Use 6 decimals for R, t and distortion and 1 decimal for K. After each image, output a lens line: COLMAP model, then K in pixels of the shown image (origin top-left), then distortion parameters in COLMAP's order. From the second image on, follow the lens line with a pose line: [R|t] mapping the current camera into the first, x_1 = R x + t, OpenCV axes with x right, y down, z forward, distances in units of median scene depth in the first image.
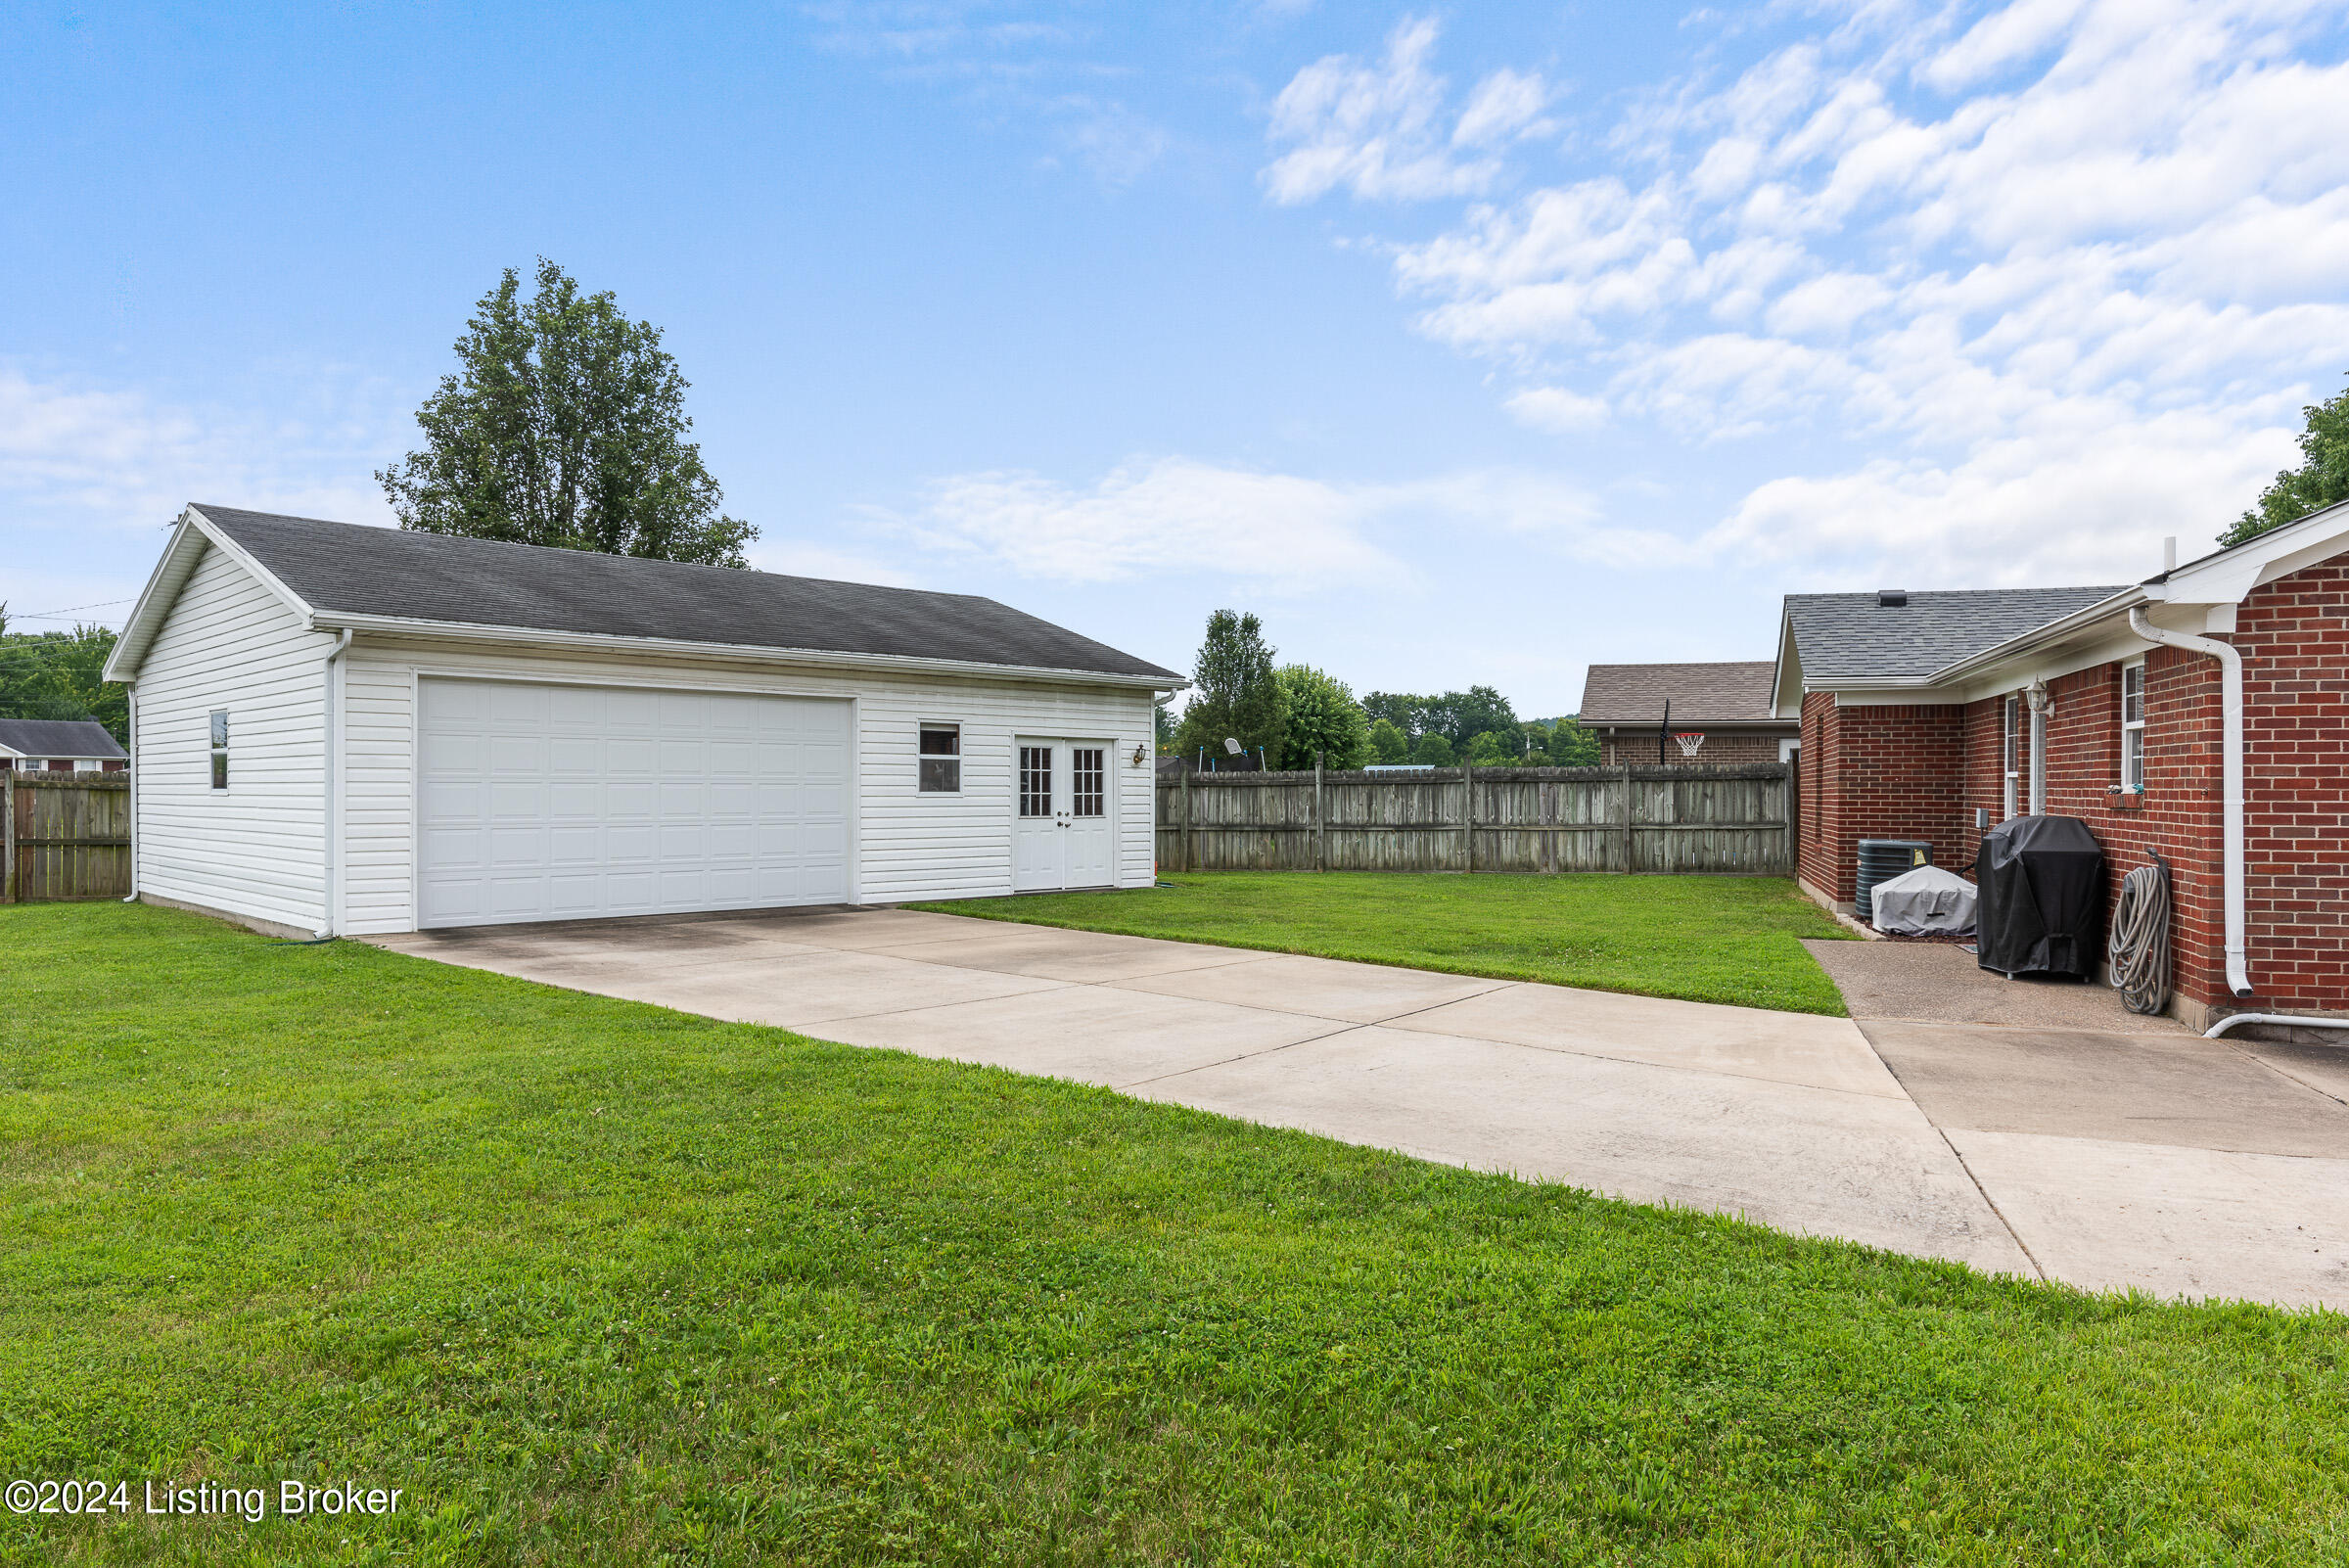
lens RADIAL K [[1470.9, 0, 1182.8], [0, 1470.9, 797.3], [0, 0, 1]] dist [-0.002492, 0.000885]
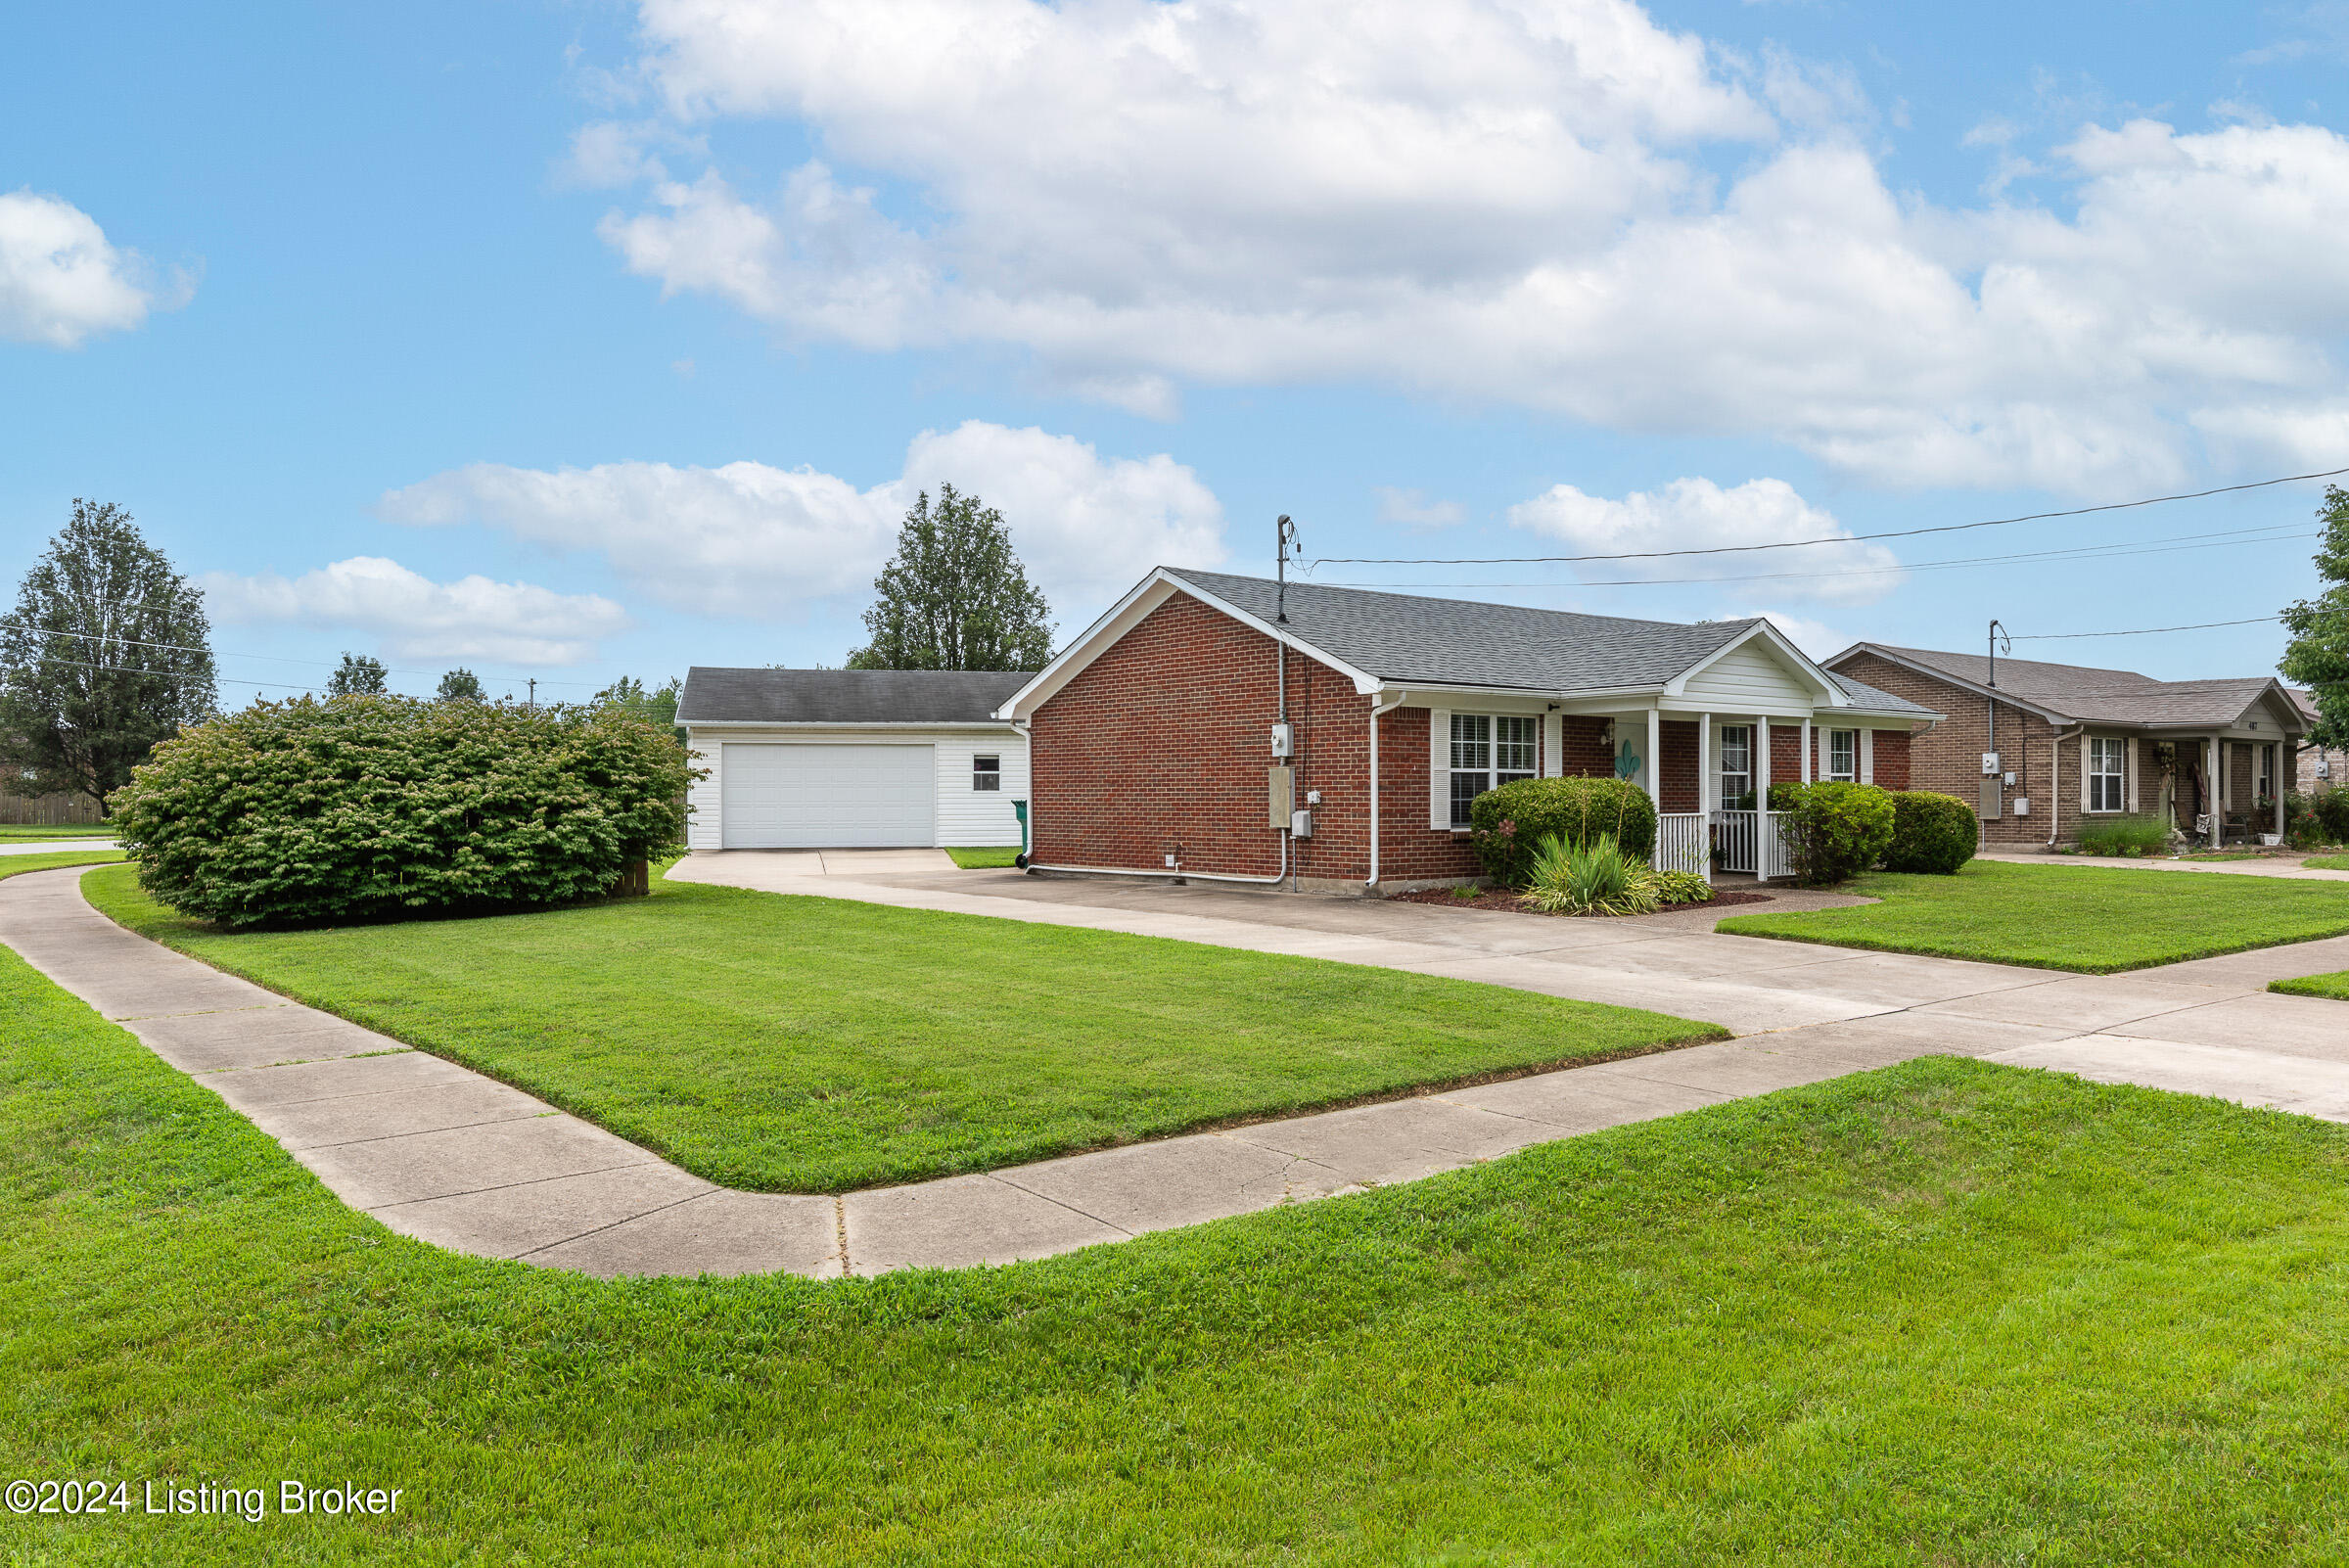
lens RADIAL K [[1627.1, 0, 1159.0], [0, 1627.1, 800.7], [0, 0, 1]] dist [-0.024100, 0.003903]
pose [[0.841203, -0.003882, -0.540705, 1.076245], [0.001783, 0.999989, -0.004406, 0.017866], [0.540716, 0.002742, 0.841201, -0.607523]]
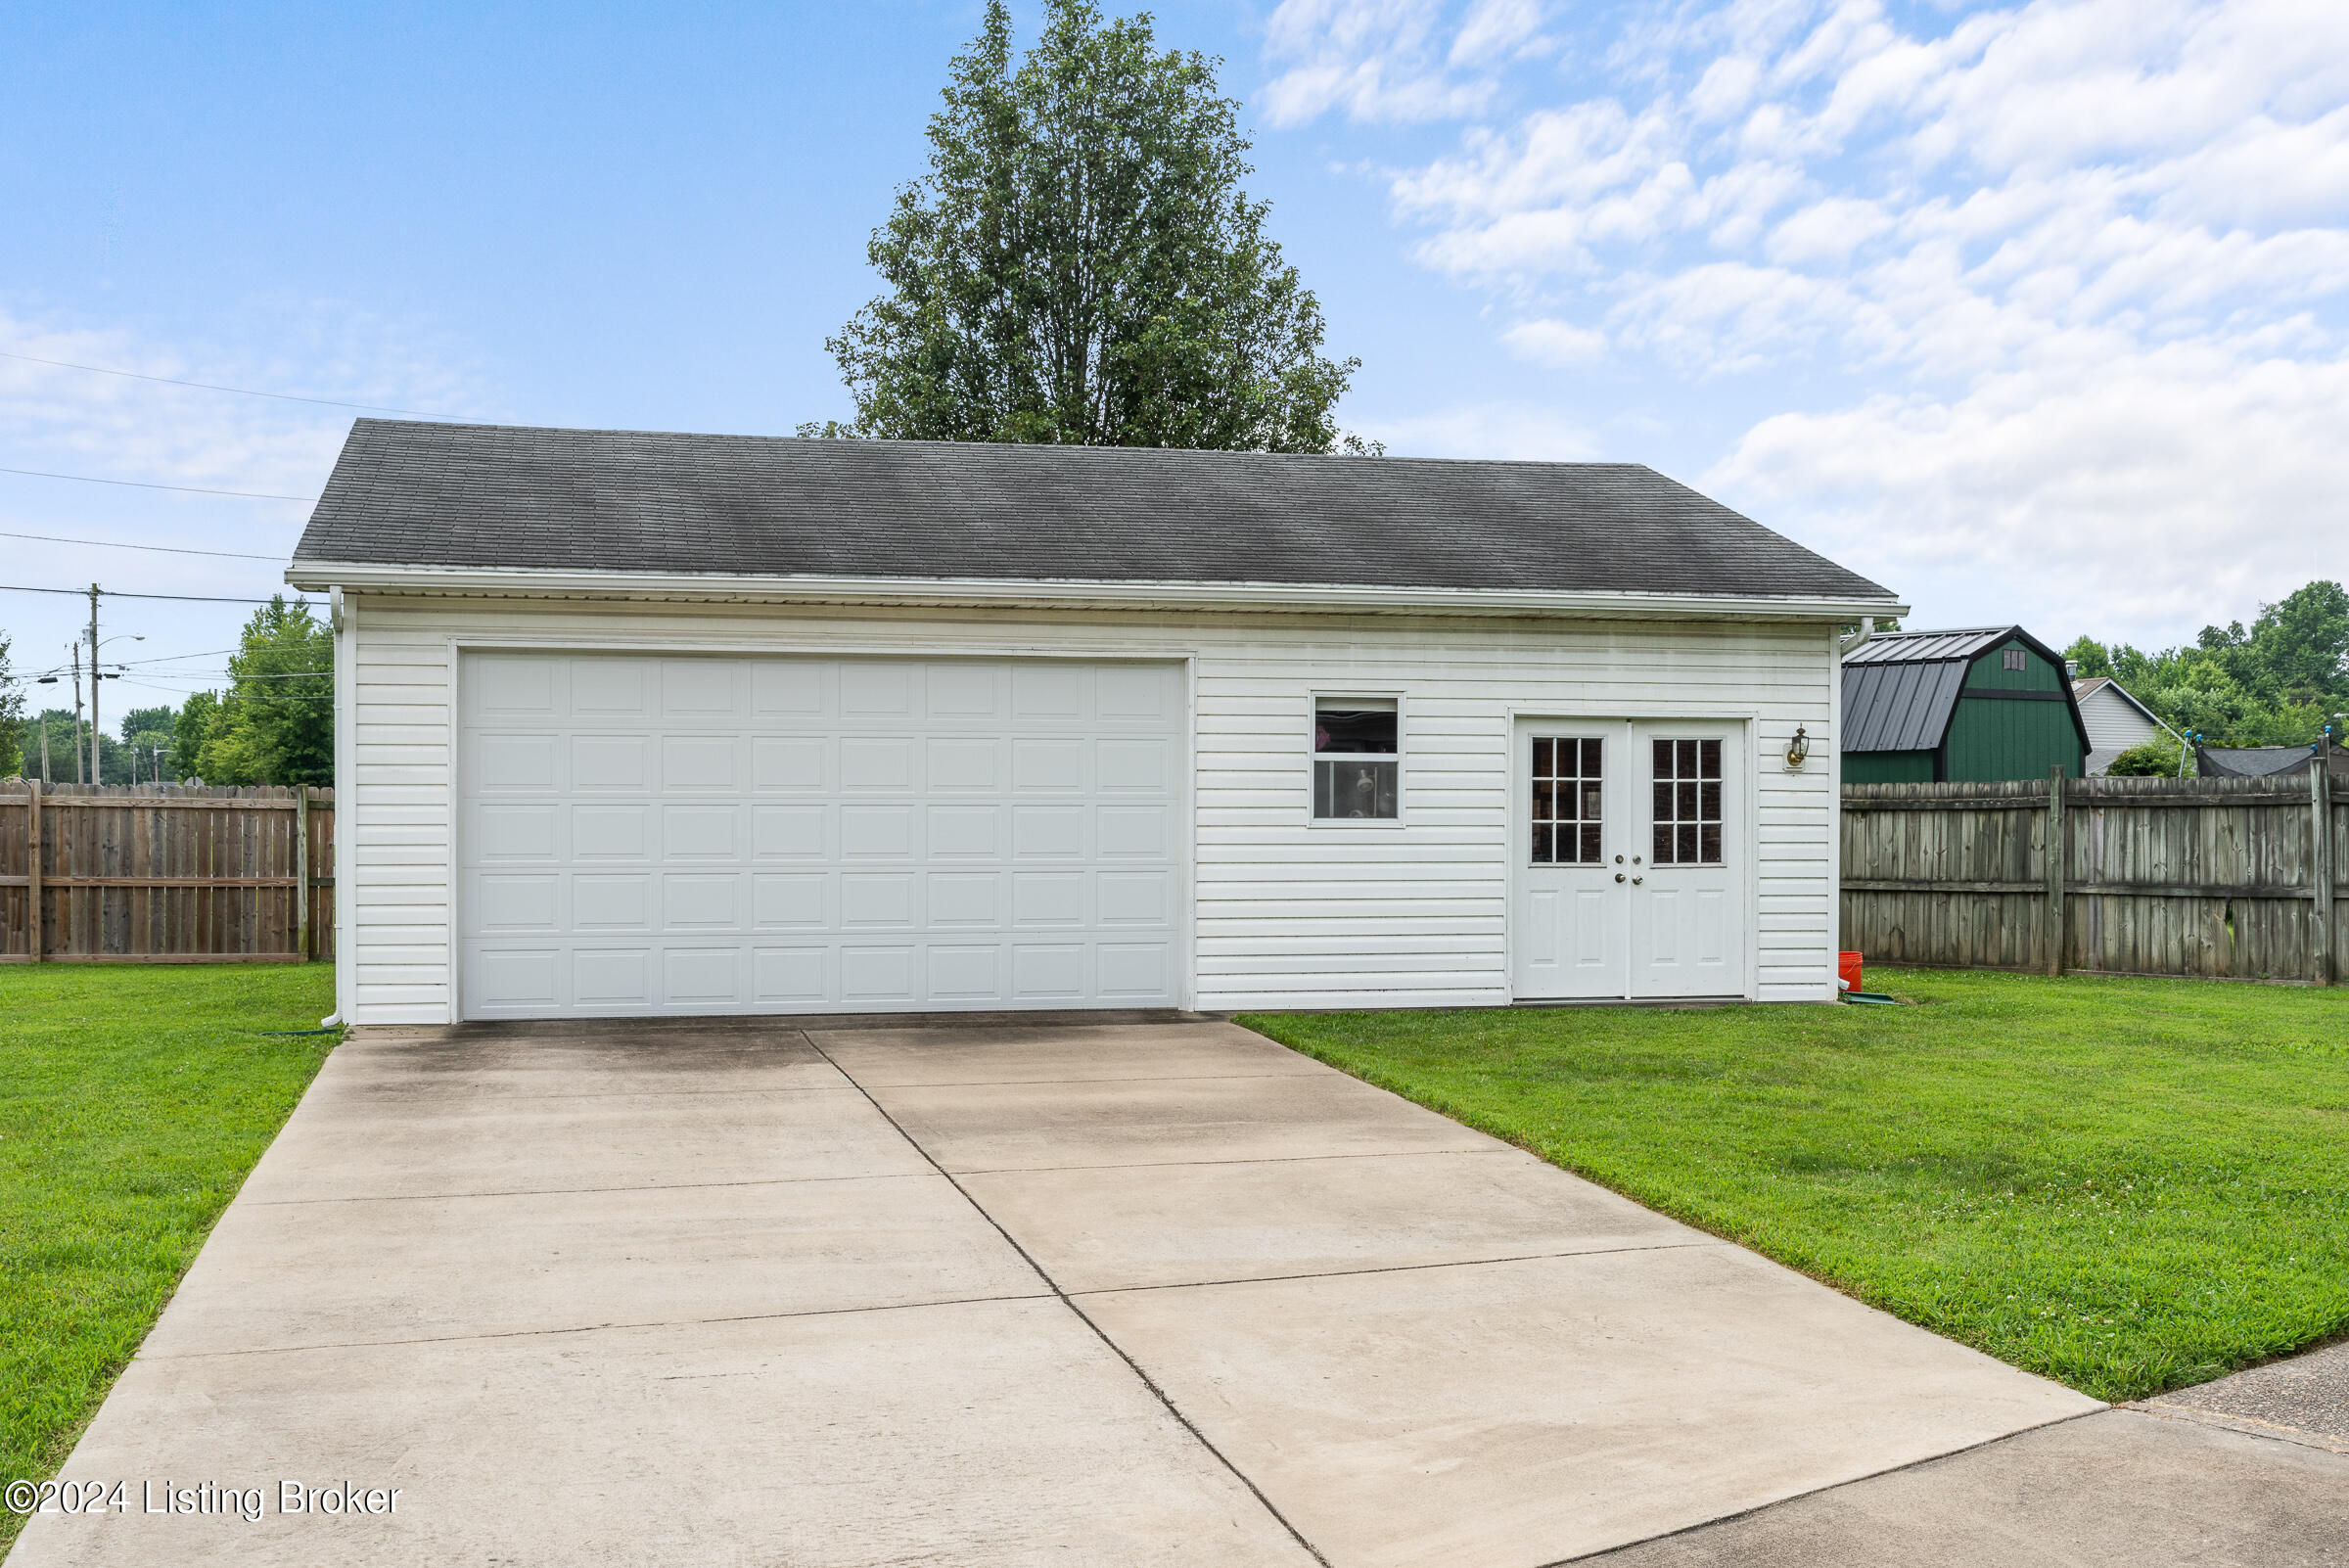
lens RADIAL K [[2573.8, 0, 1180.3], [0, 2573.8, 796.9], [0, 0, 1]] dist [0.010469, 0.000000]
pose [[0.849607, -0.001728, -0.527414, 0.277276], [-0.003206, 0.999959, -0.008440, -0.003247], [0.527407, 0.008862, 0.849566, 0.111137]]
